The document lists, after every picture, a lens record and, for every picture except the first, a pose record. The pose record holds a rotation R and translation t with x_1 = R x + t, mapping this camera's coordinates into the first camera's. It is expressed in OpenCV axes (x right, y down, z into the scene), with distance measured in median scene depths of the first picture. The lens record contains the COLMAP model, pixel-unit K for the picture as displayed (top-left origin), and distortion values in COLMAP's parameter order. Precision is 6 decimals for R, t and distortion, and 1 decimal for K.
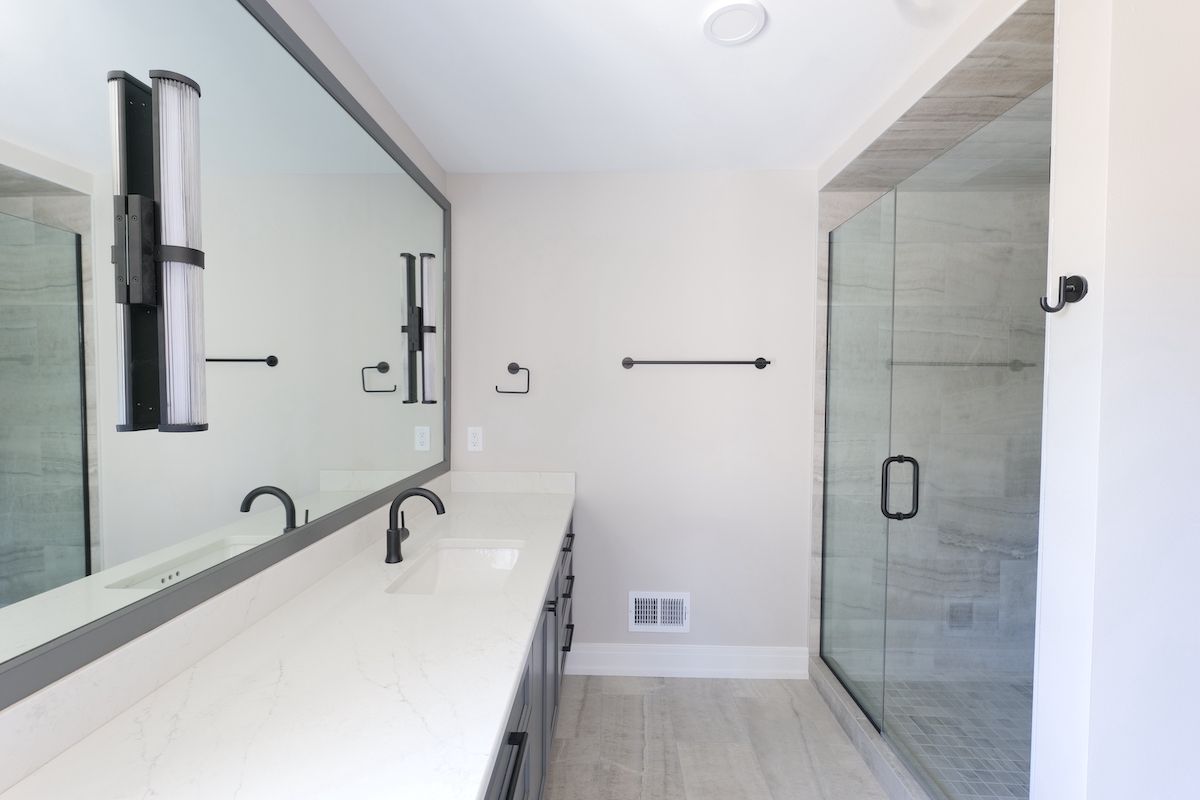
lens RADIAL K [[482.8, 0, 595.1], [0, 482.8, 394.2], [0, 0, 1]] dist [-0.004233, 0.000289]
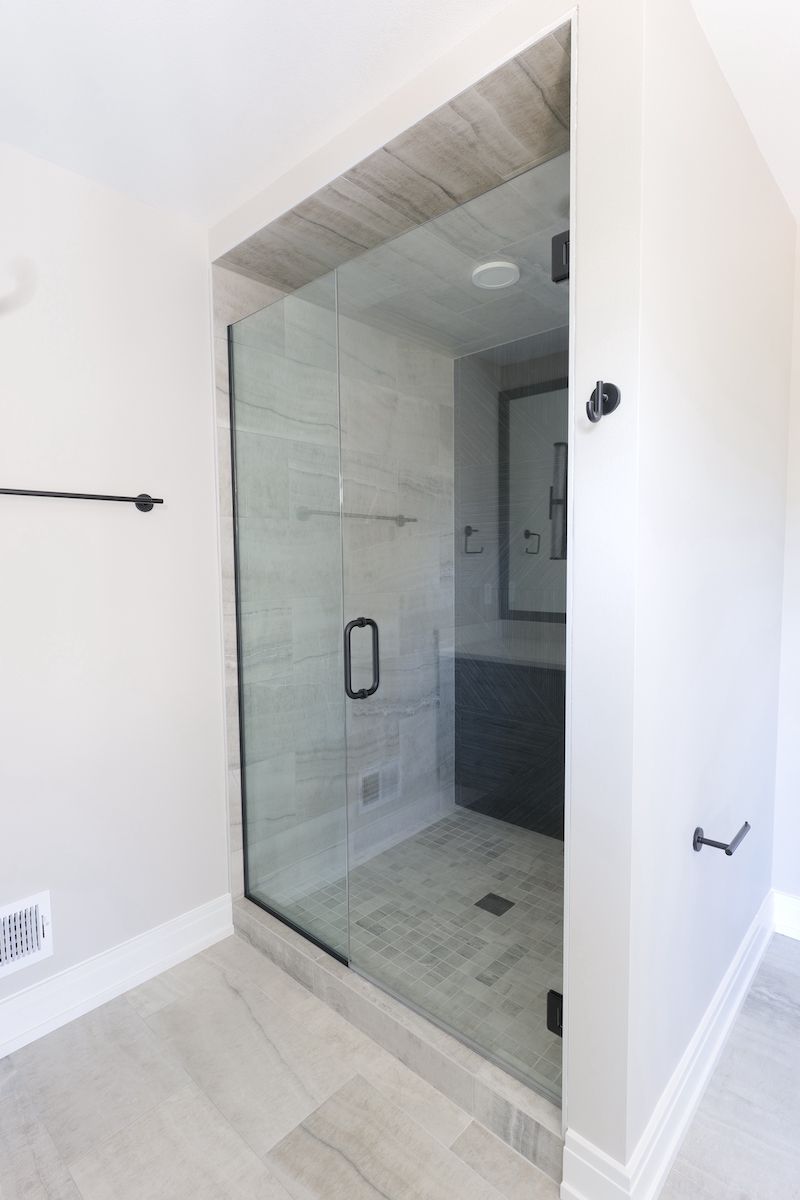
lens RADIAL K [[588.6, 0, 399.6], [0, 588.6, 601.8], [0, 0, 1]] dist [-0.001463, -0.000510]
pose [[0.664277, -0.067492, 0.744433, -0.029321], [0.027228, 0.997439, 0.066134, 0.026458], [-0.746990, -0.023661, 0.664414, 0.214136]]
